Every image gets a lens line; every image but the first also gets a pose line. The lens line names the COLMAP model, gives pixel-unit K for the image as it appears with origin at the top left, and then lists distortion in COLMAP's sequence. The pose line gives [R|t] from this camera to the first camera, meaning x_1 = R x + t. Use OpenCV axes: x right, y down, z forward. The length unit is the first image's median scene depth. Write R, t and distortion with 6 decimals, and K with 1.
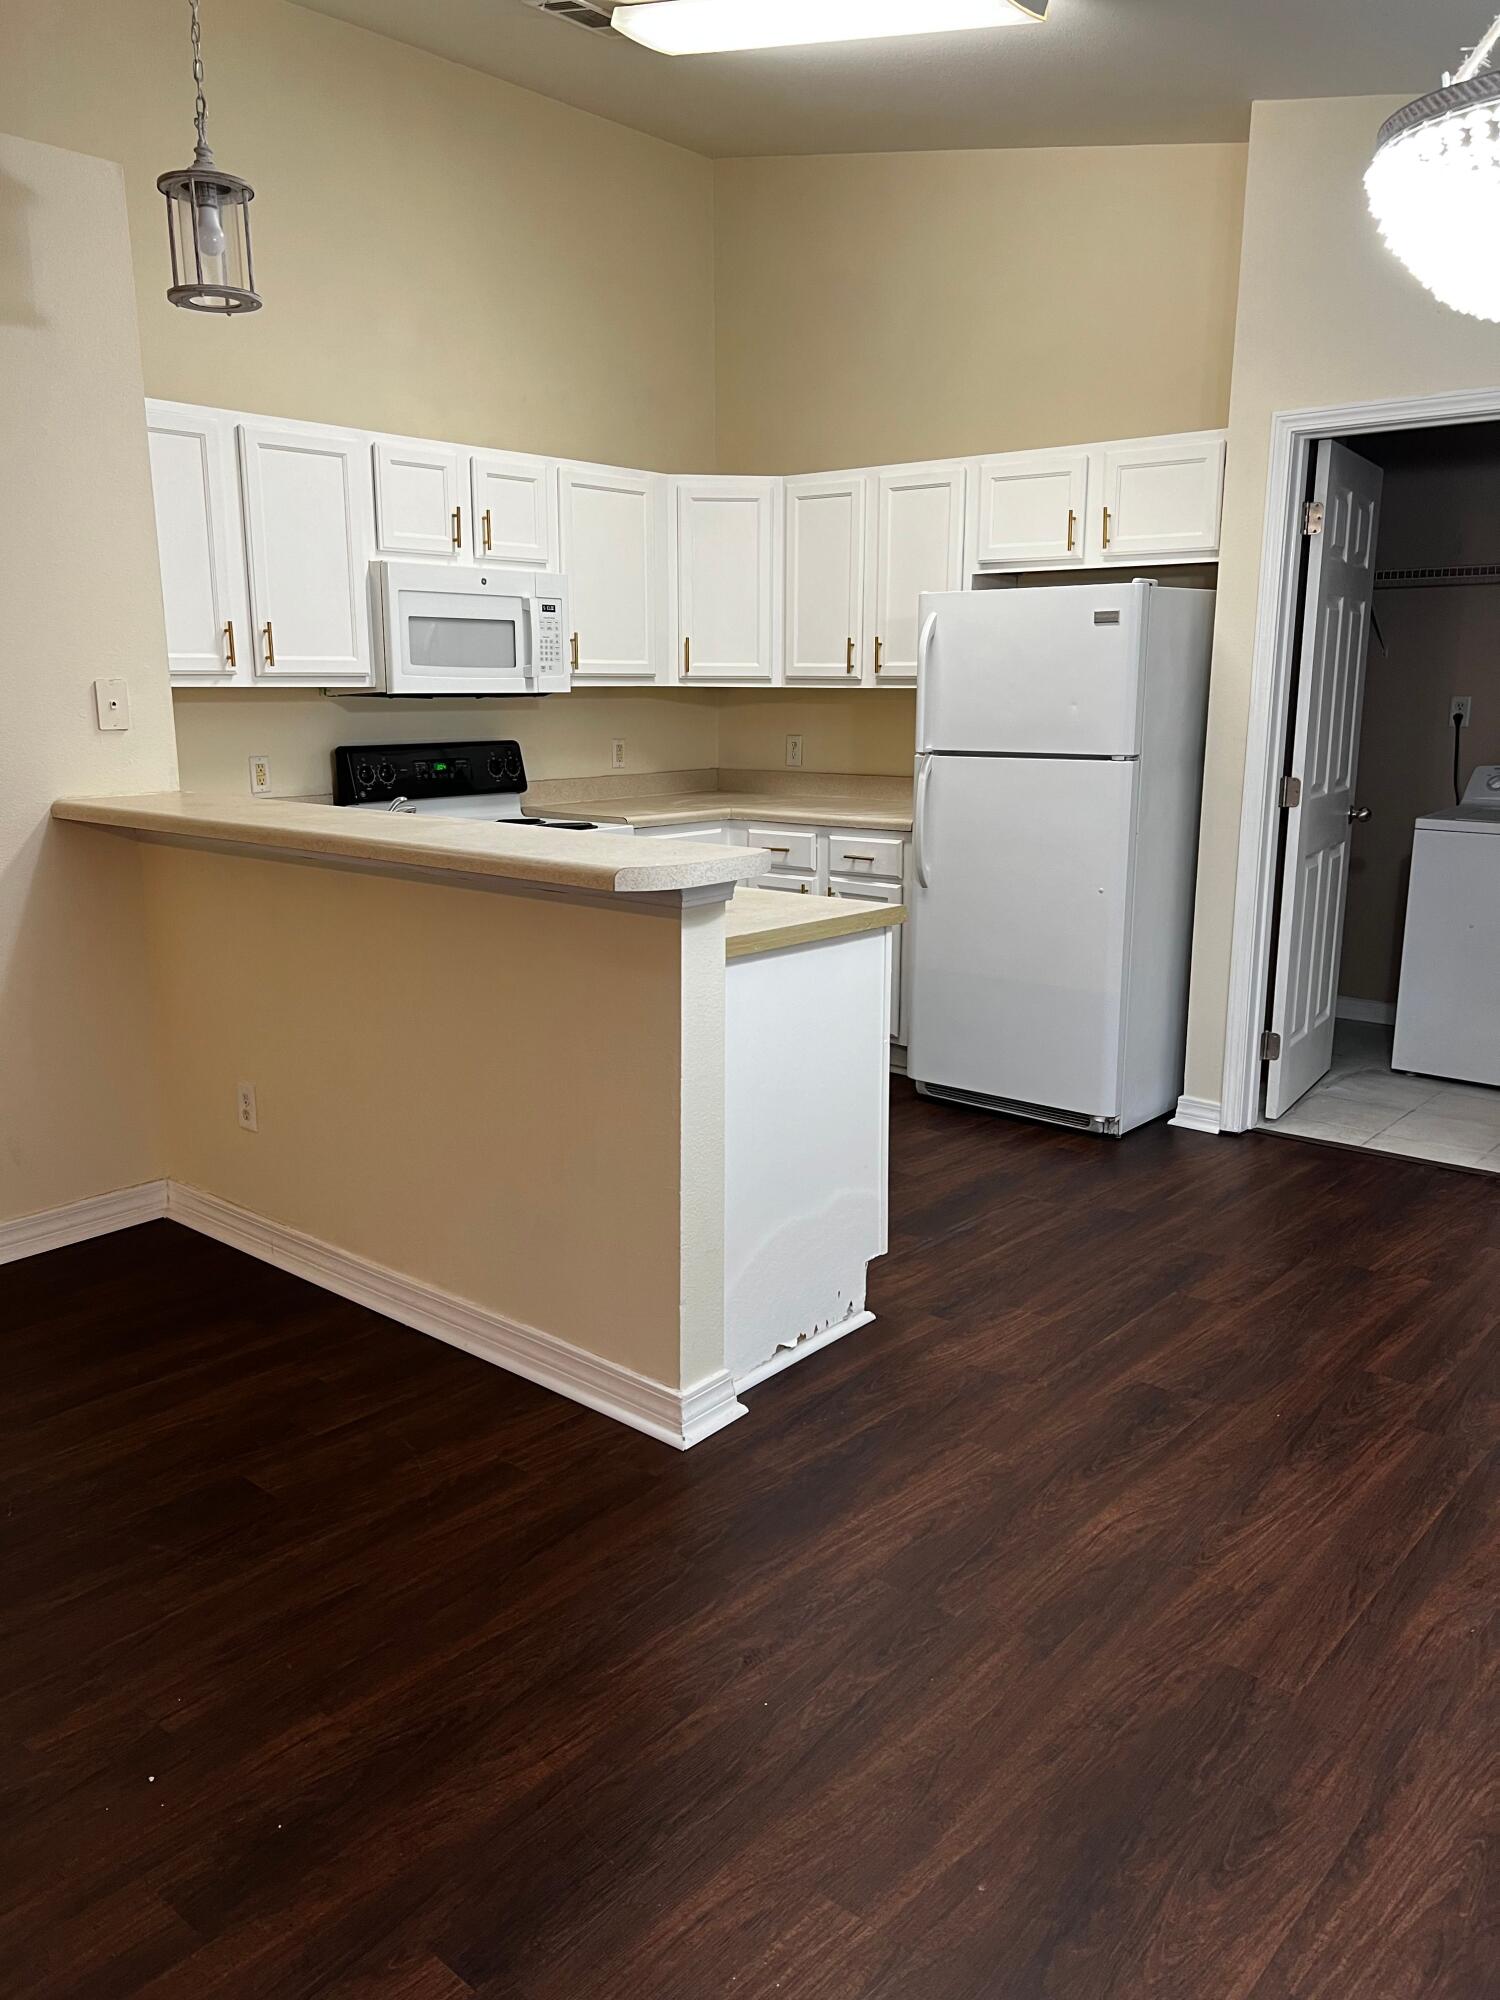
lens RADIAL K [[1496.7, 0, 742.4], [0, 1496.7, 1005.1], [0, 0, 1]] dist [0.051235, -0.050716]
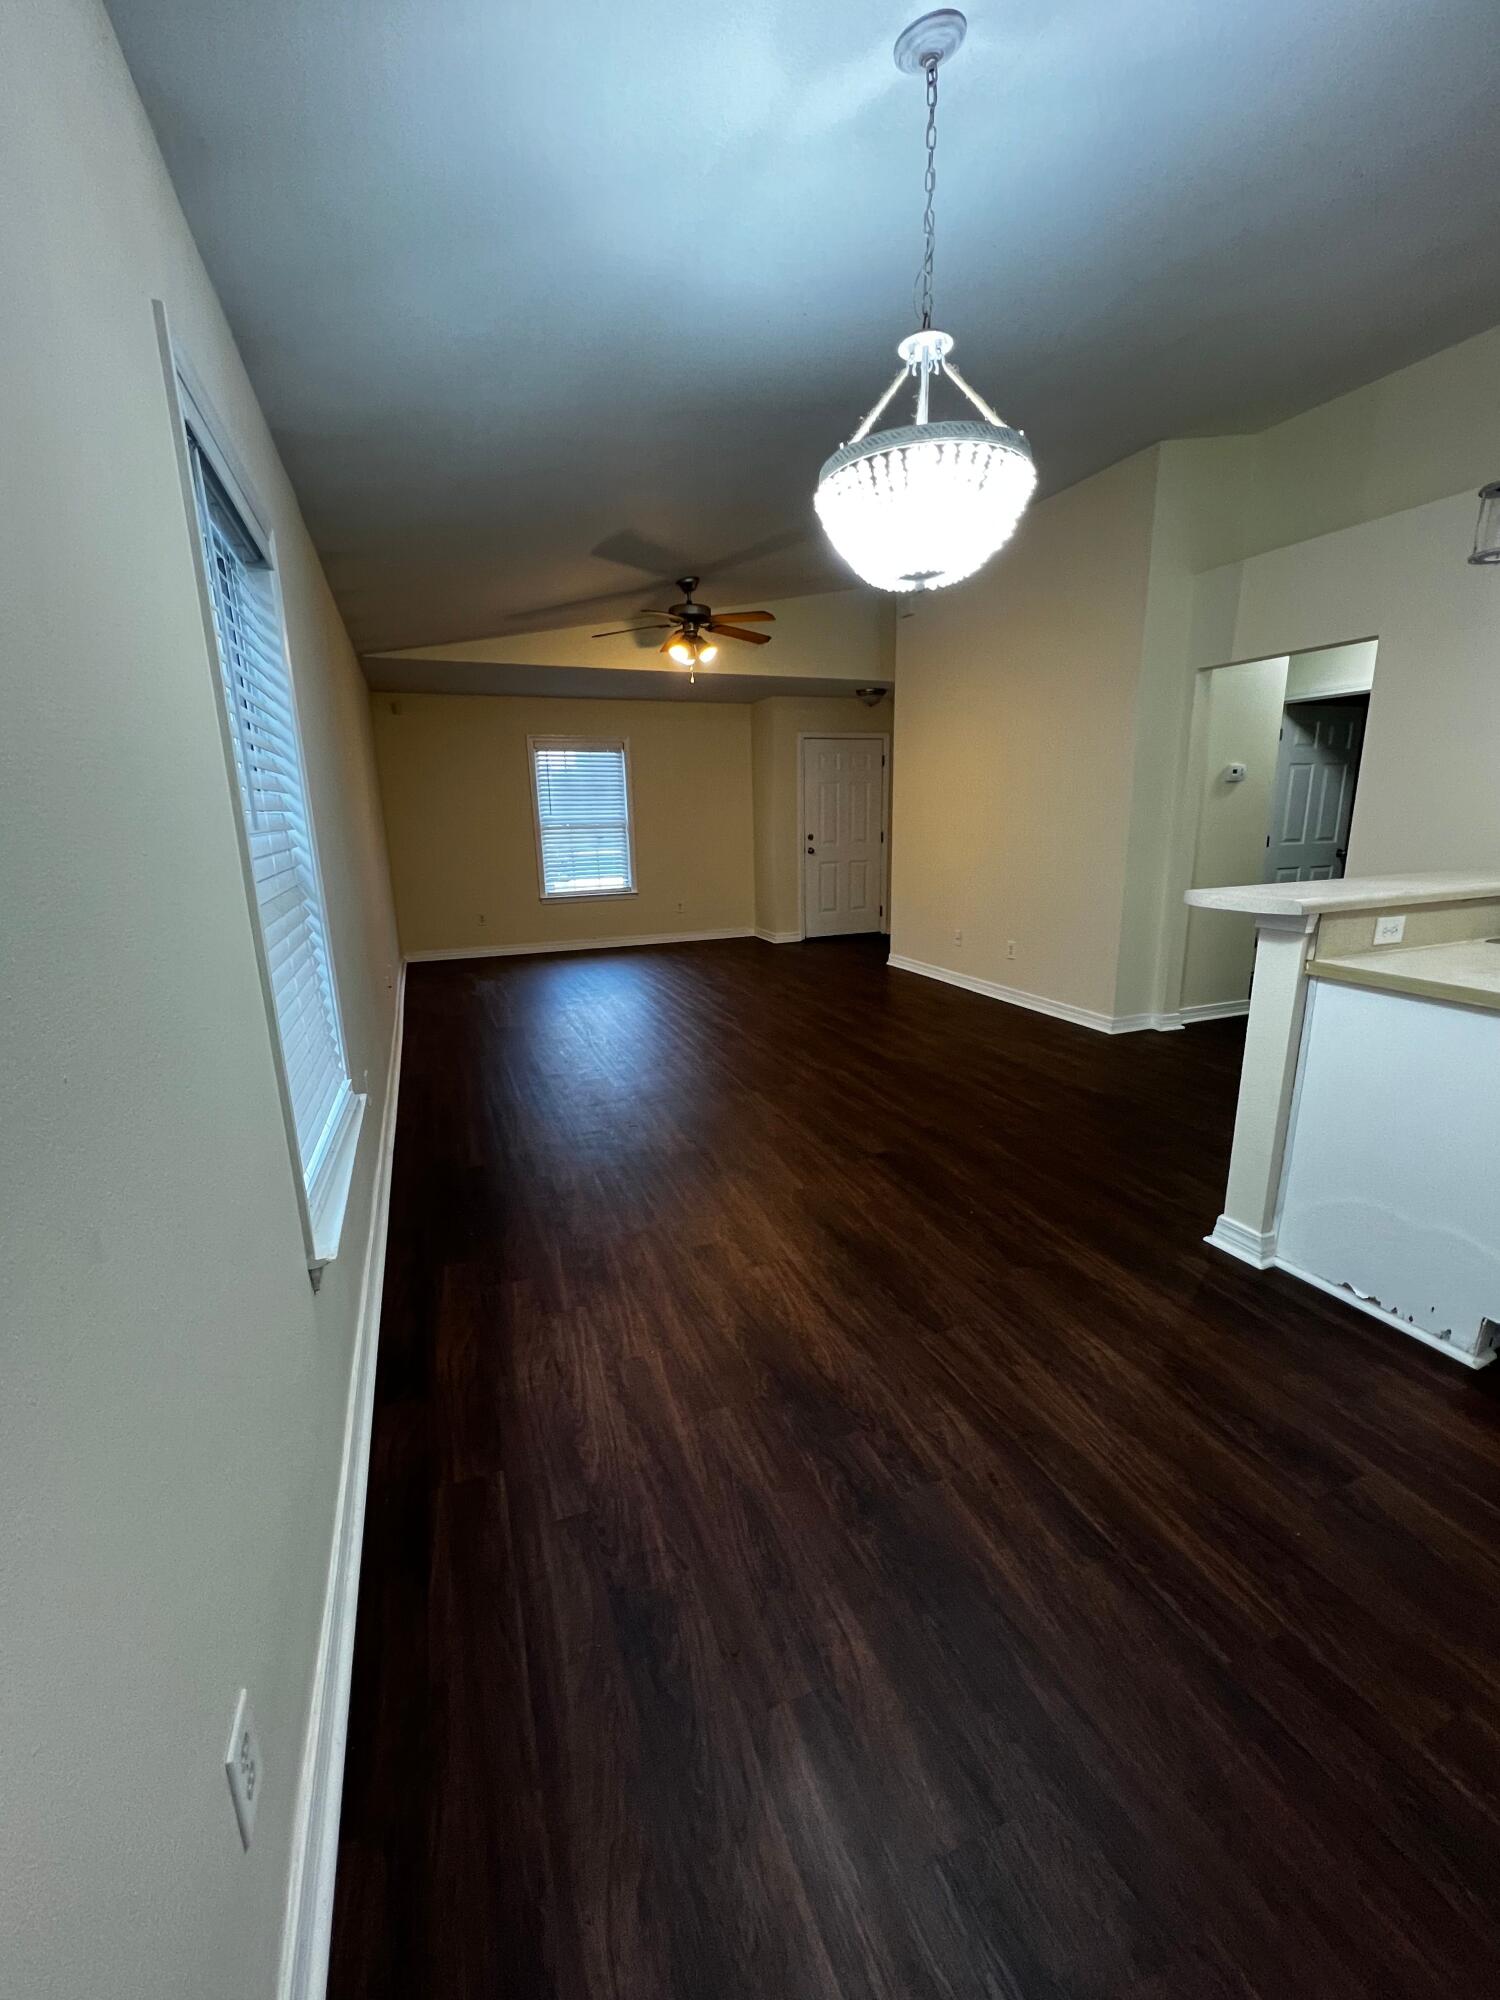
lens RADIAL K [[813.7, 0, 747.3], [0, 813.7, 997.1], [0, 0, 1]] dist [-0.002488, 0.000424]
pose [[-0.462341, 0.209010, -0.861717, 0.839586], [-0.171552, 0.932375, 0.318192, -0.151371], [0.869949, 0.294942, -0.395220, 0.733806]]
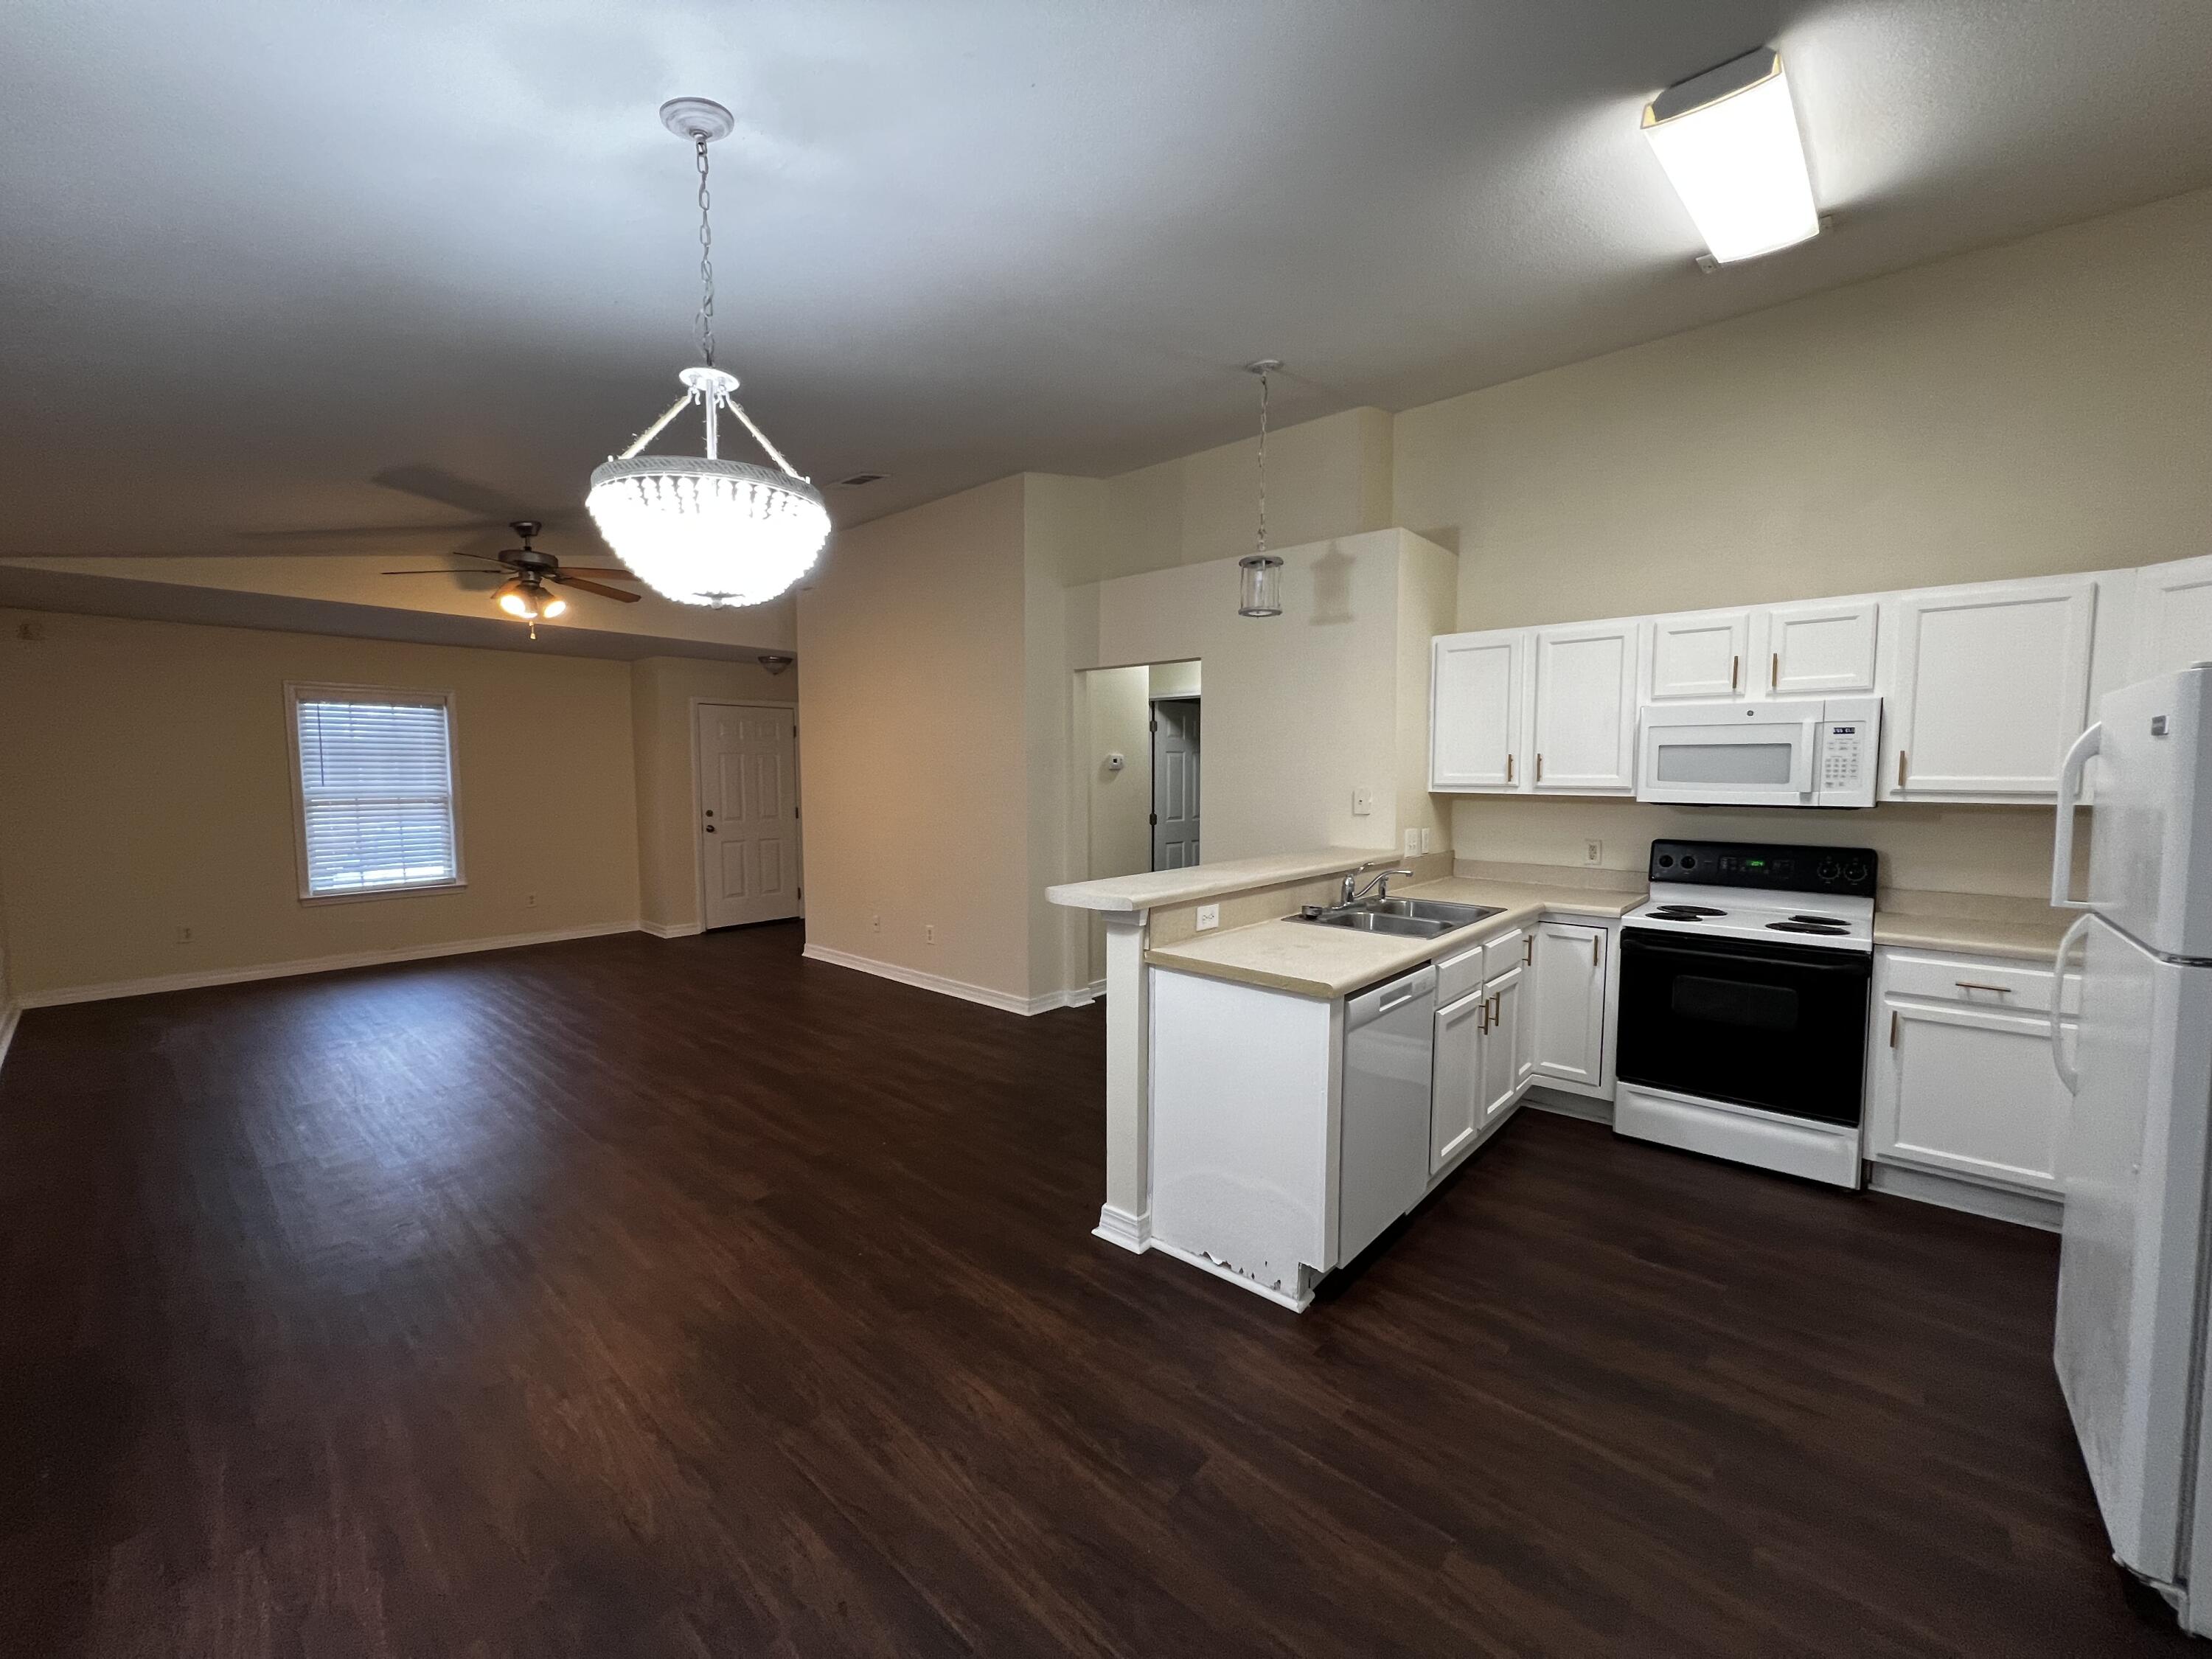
lens RADIAL K [[881.5, 0, 1103.9], [0, 881.5, 826.1], [0, 0, 1]] dist [-0.001346, 0.000382]
pose [[-0.012059, 0.066230, -0.997731, 0.829542], [-0.215870, 0.974102, 0.067271, -0.203403], [0.976348, 0.216192, 0.002550, 0.803648]]
